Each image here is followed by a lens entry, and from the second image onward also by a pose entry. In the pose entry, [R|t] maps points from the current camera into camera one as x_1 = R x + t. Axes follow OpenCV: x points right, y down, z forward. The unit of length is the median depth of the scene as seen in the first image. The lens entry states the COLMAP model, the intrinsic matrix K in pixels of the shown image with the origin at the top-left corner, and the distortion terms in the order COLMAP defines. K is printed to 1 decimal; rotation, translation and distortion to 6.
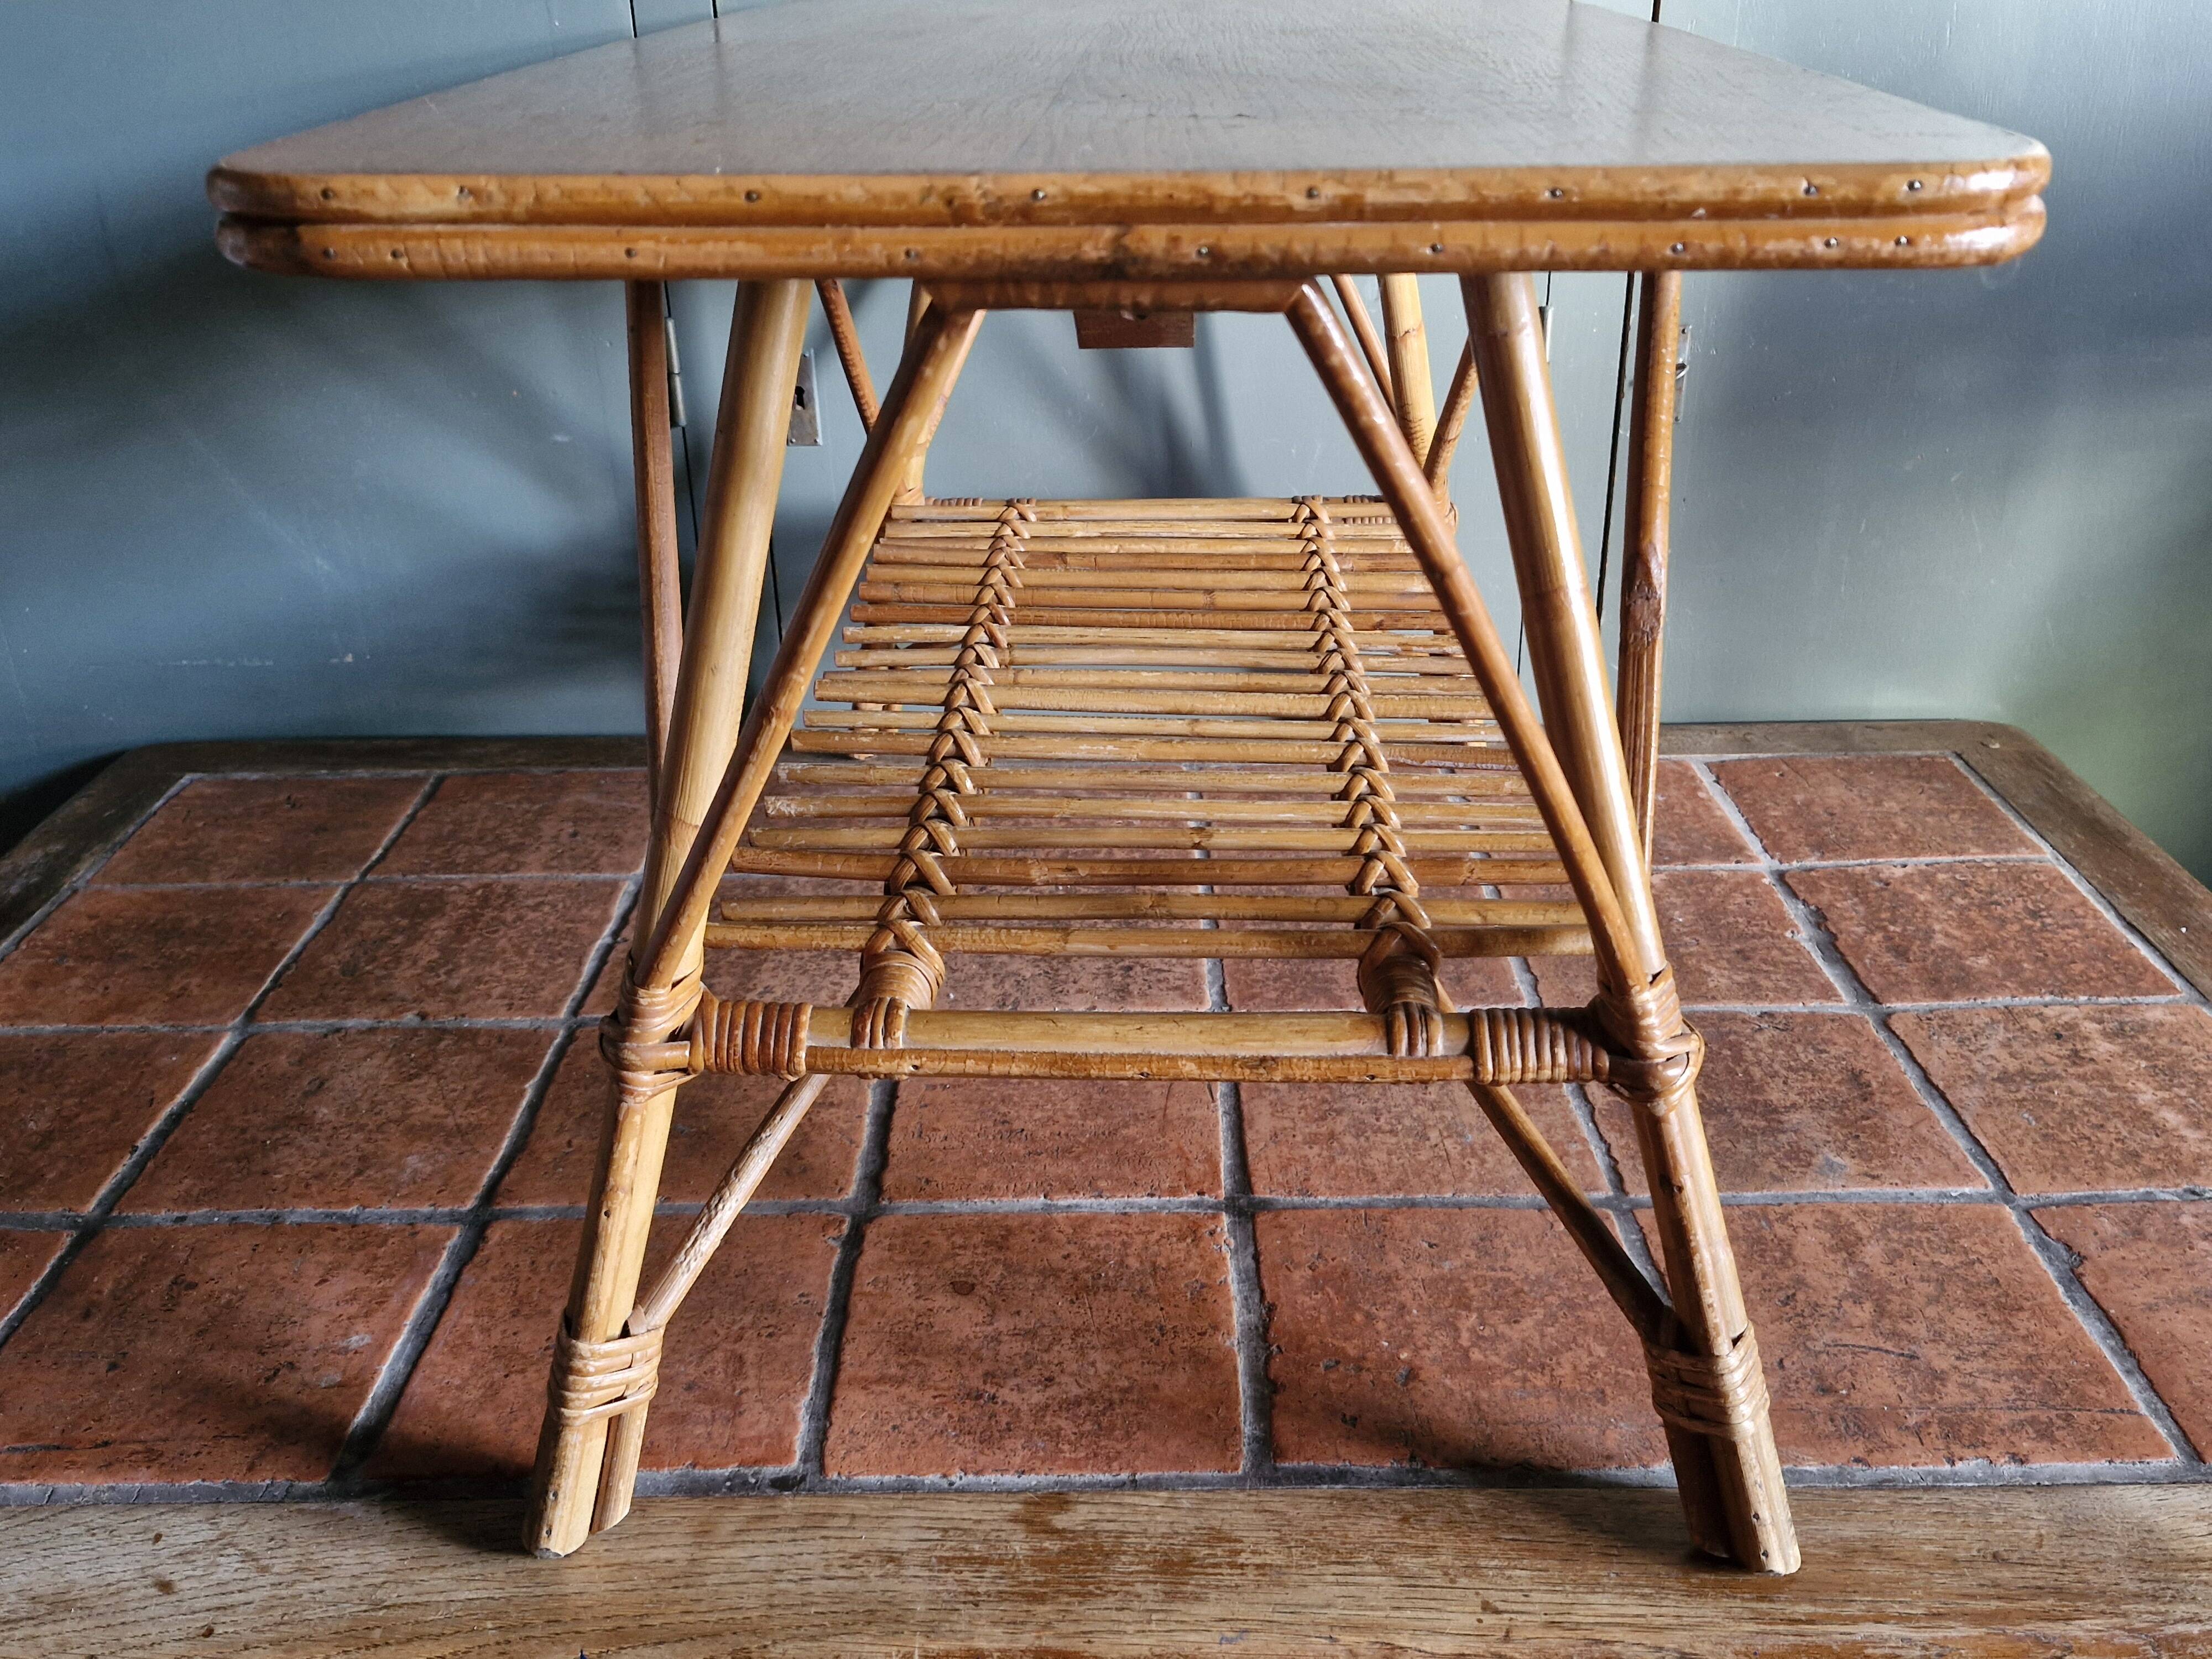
lens RADIAL K [[1974.0, 0, 1102.9], [0, 1974.0, 824.6], [0, 0, 1]] dist [0.125261, -0.206763]
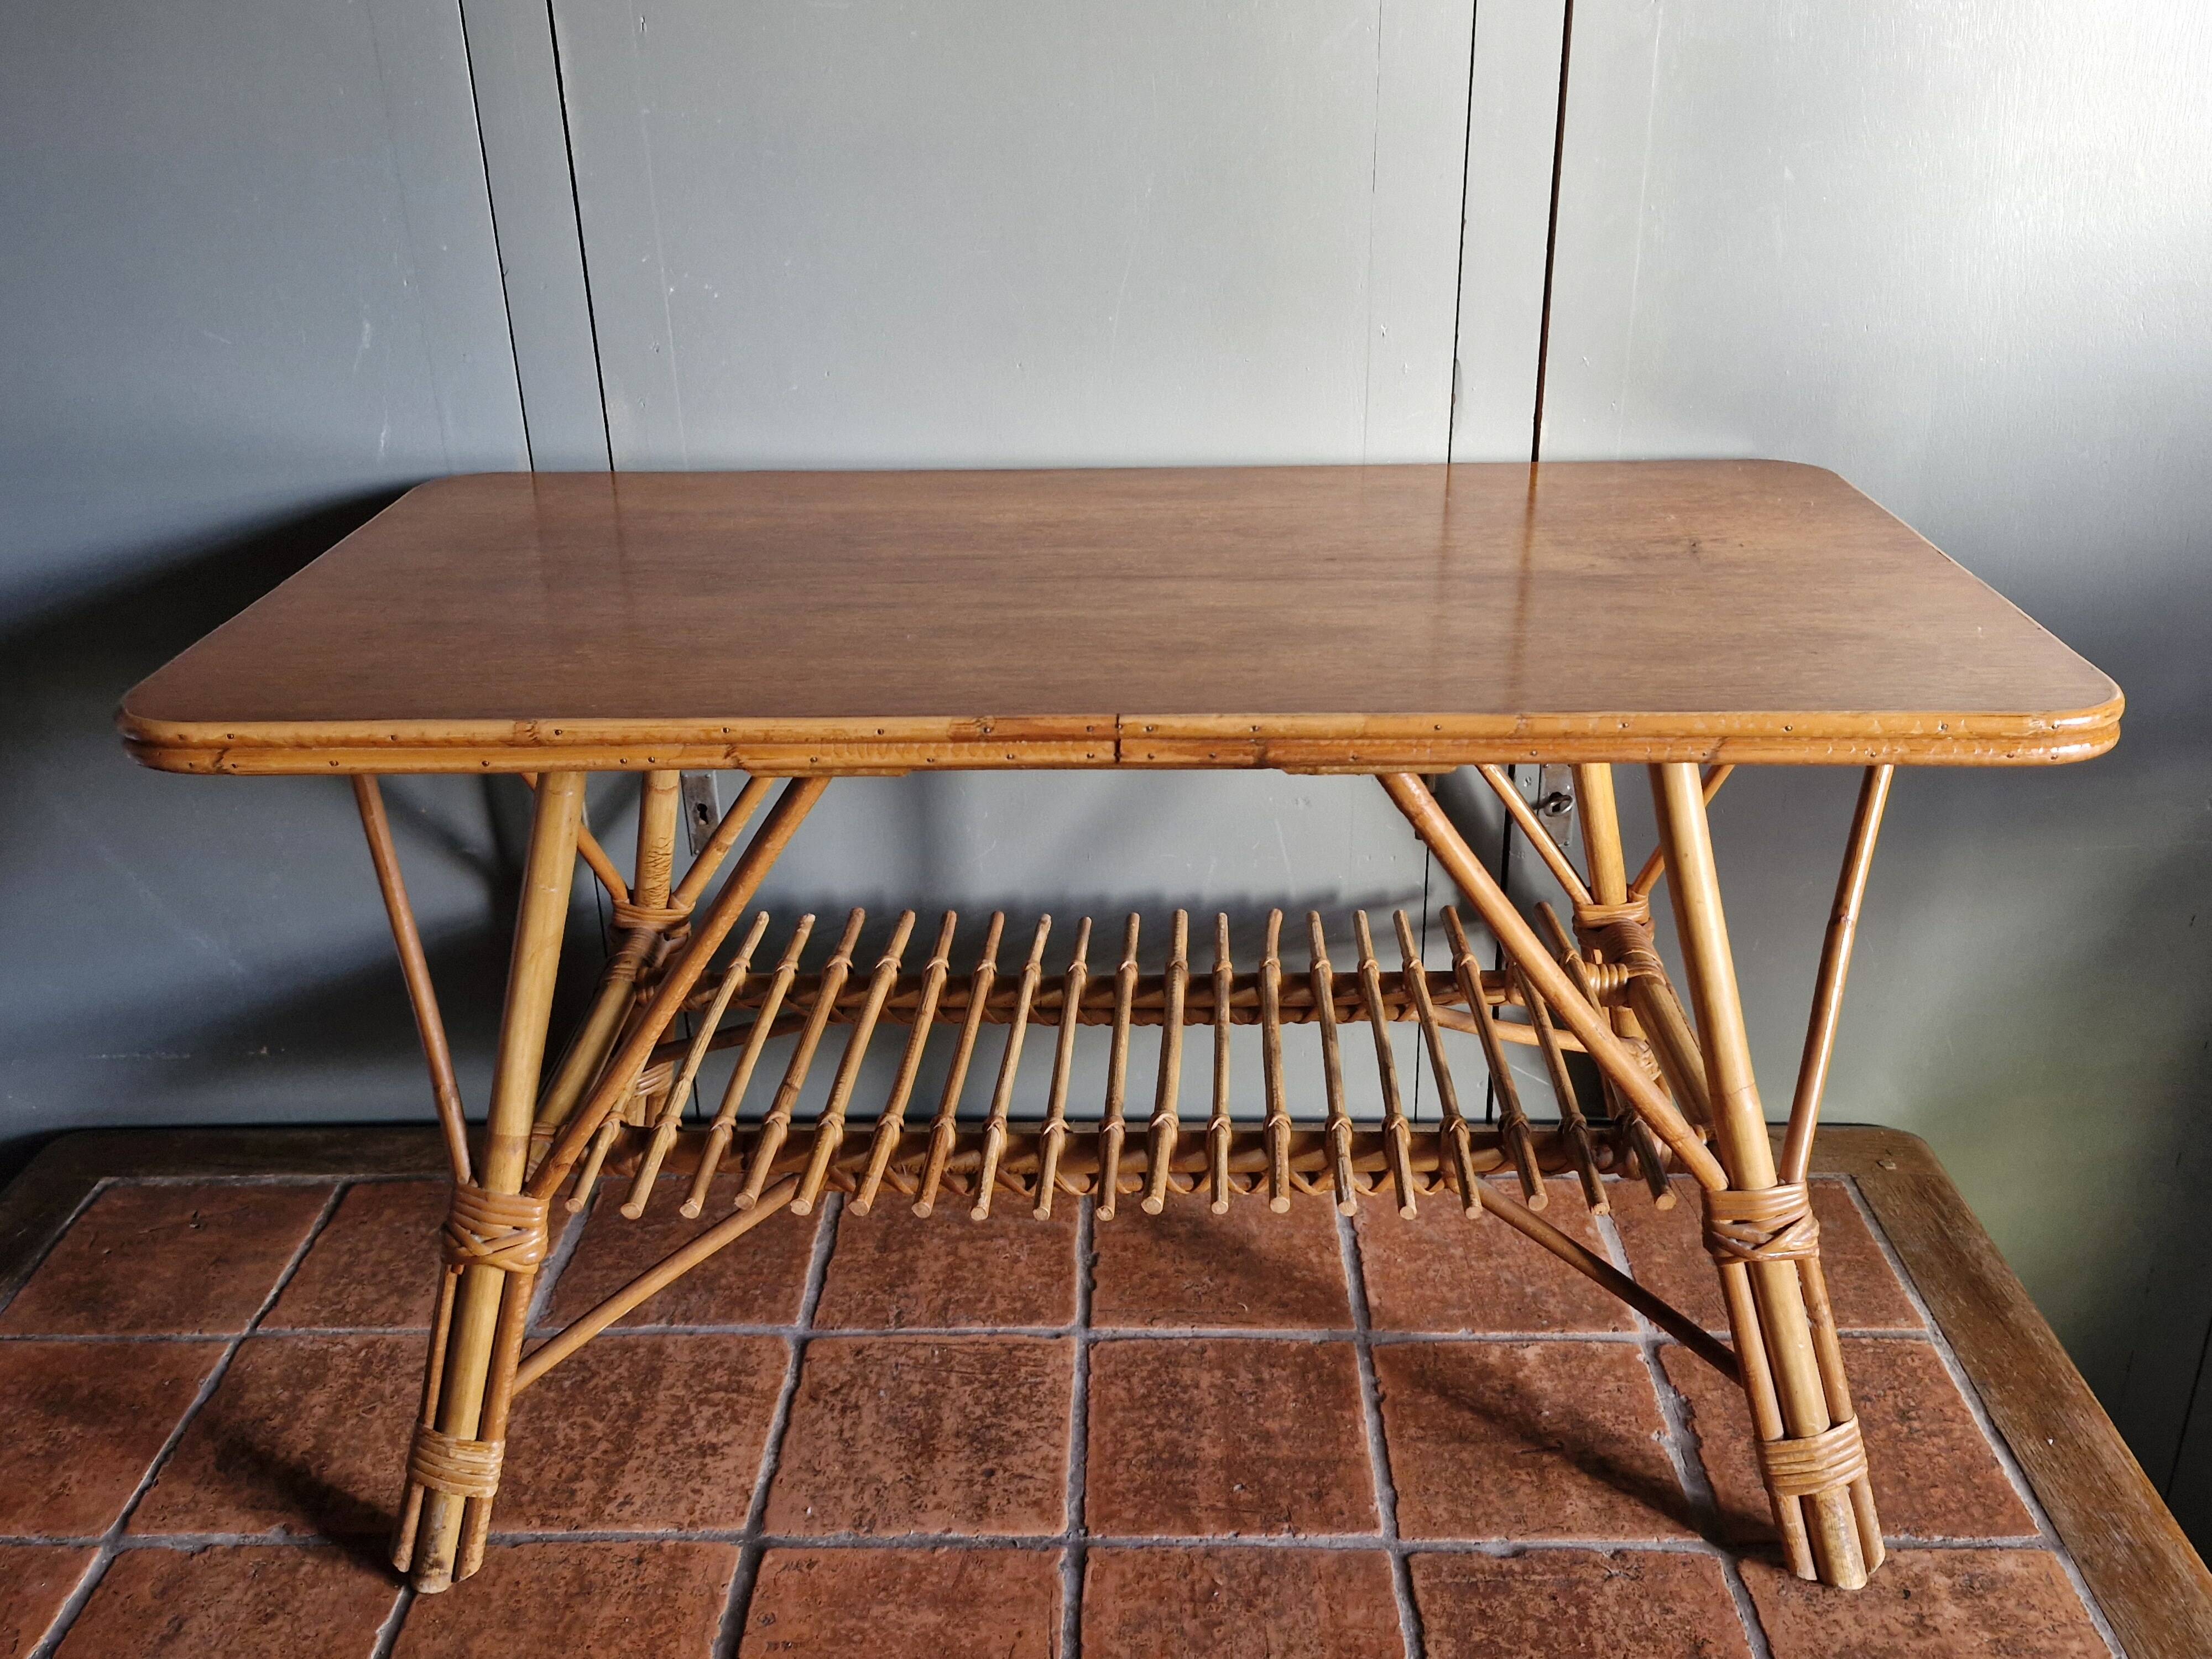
lens RADIAL K [[1974.0, 0, 1086.0], [0, 1974.0, 823.2], [0, 0, 1]] dist [0.125261, -0.206763]
pose [[0.999660, 0.004293, -0.025701, 0.097768], [-0.004617, 0.999911, -0.012550, -0.277459], [0.025645, 0.012665, 0.999591, -0.013835]]
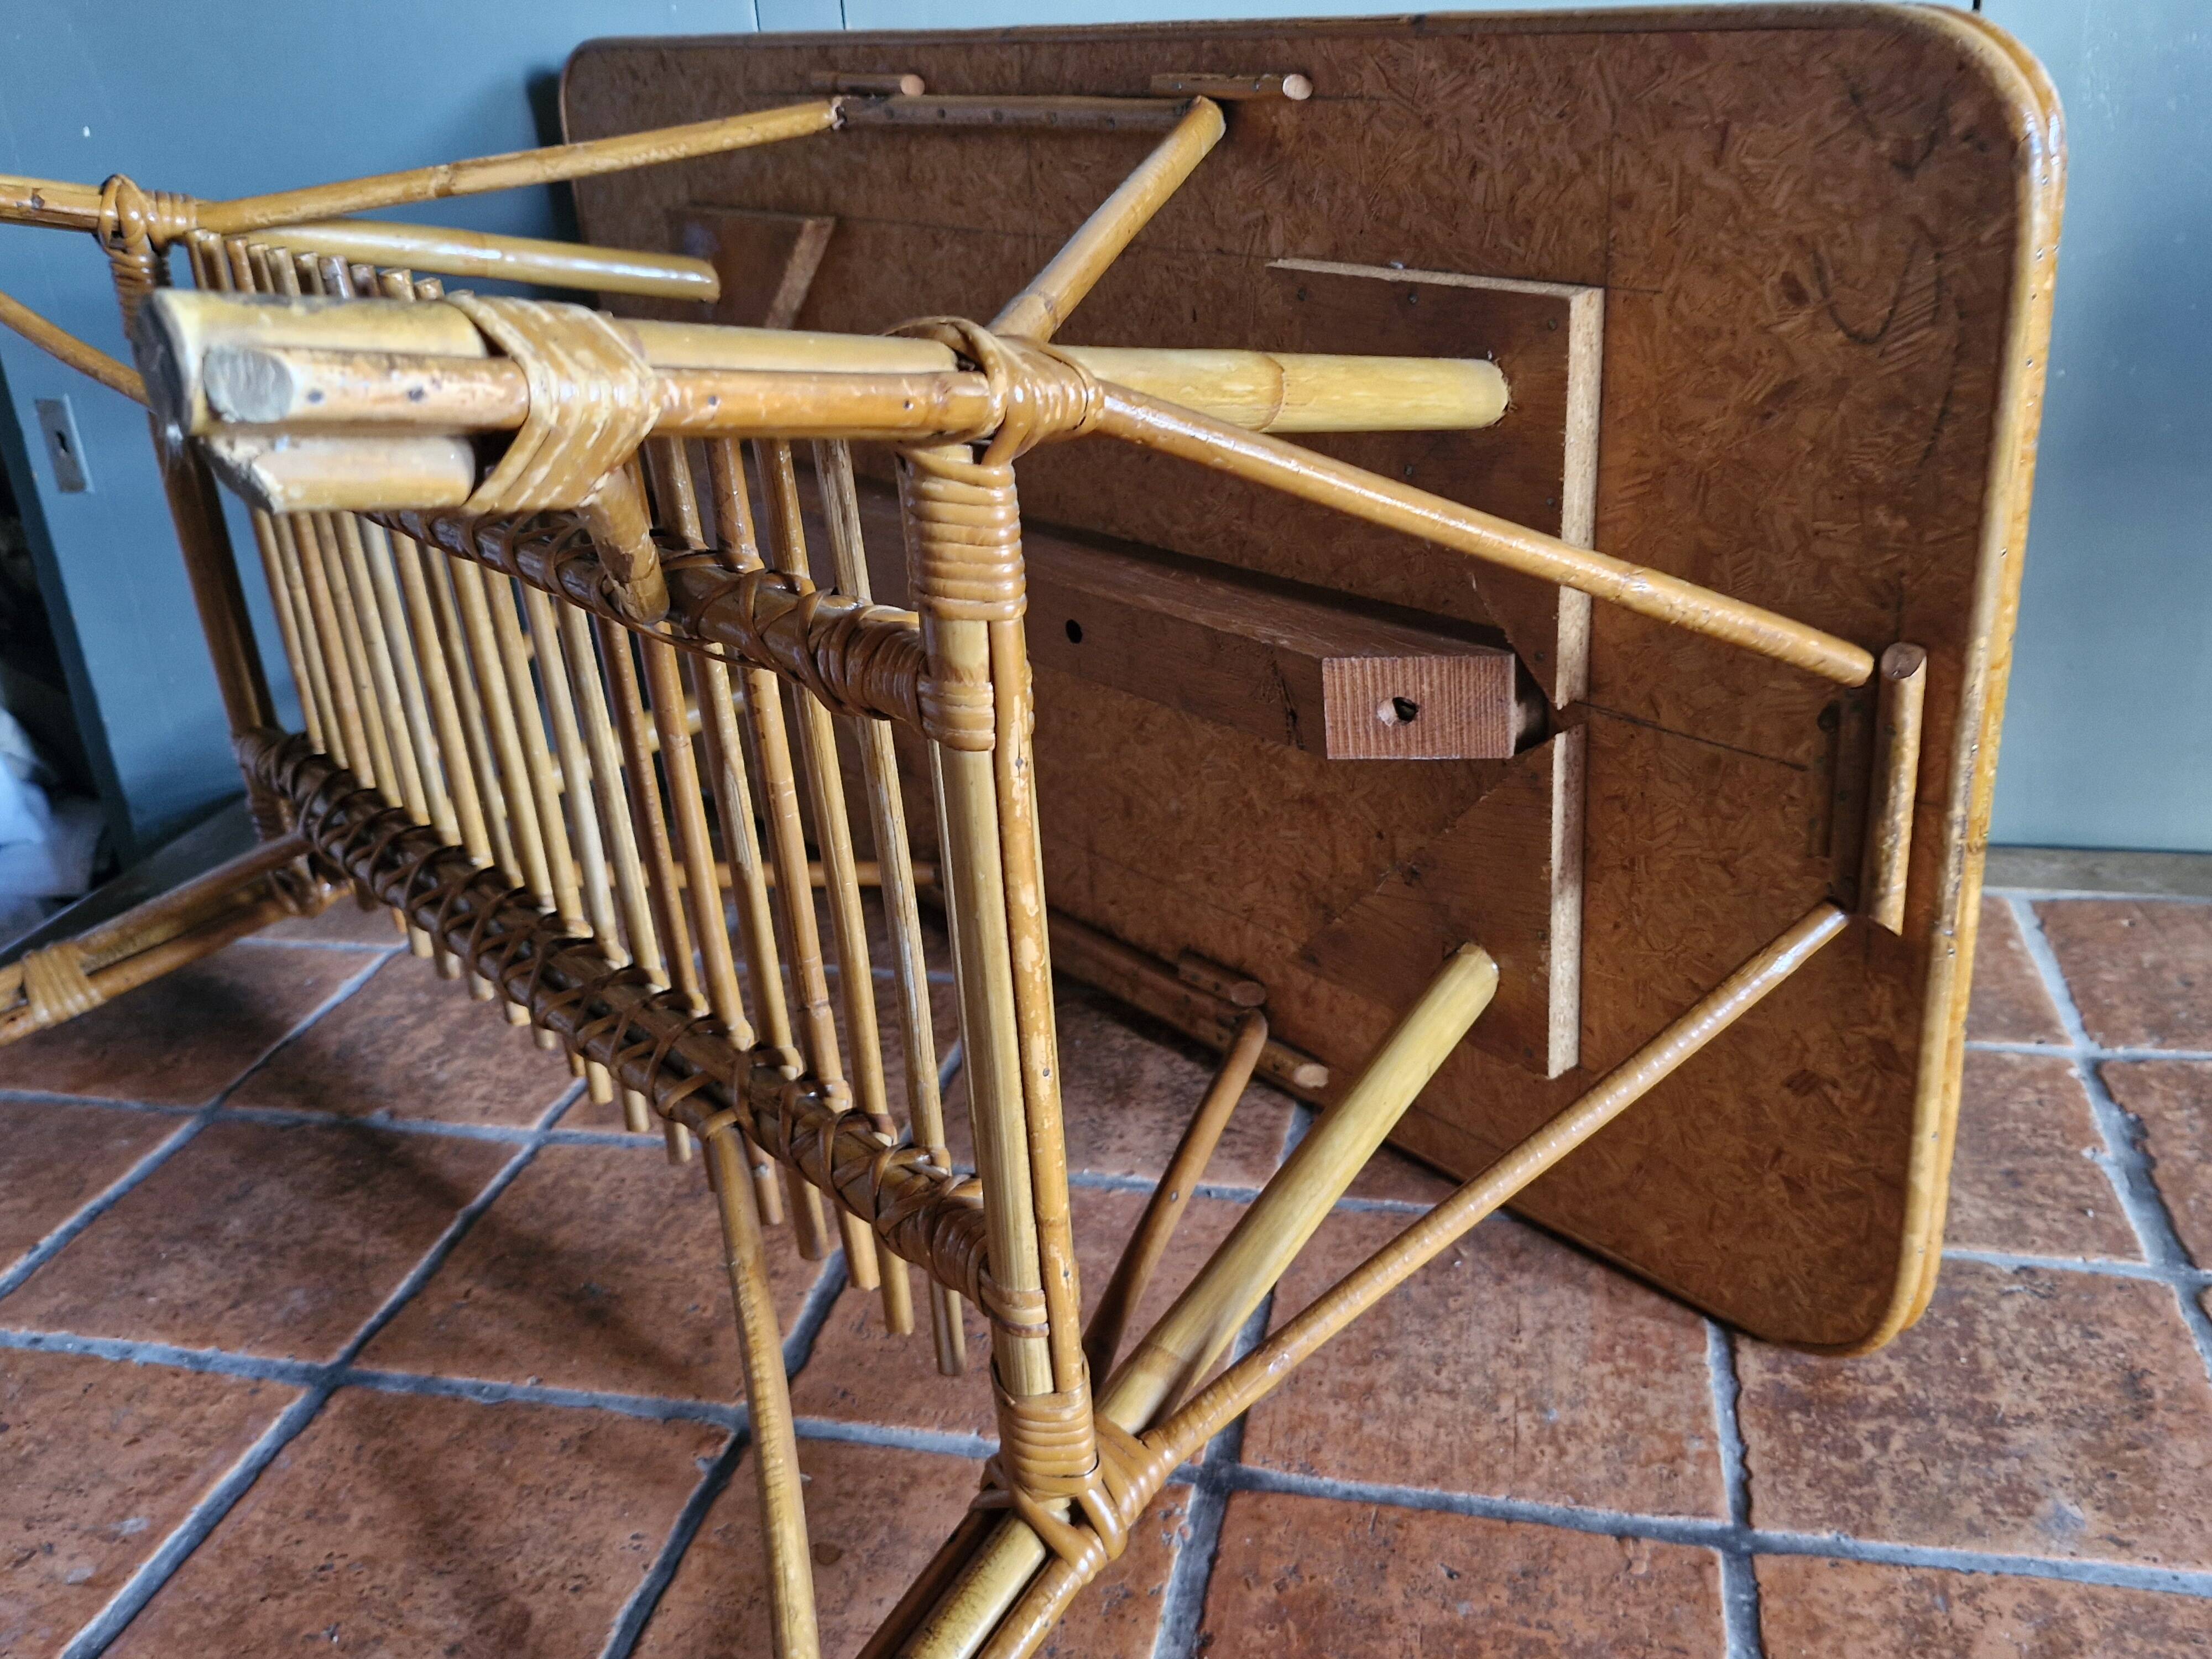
lens RADIAL K [[1974.0, 0, 1082.3], [0, 1974.0, 868.9], [0, 0, 1]] dist [0.125261, -0.206763]
pose [[0.973794, 0.056744, -0.220239, 0.162270], [-0.055876, 0.998386, 0.010175, -0.043157], [0.220461, 0.002398, 0.975393, 0.223799]]
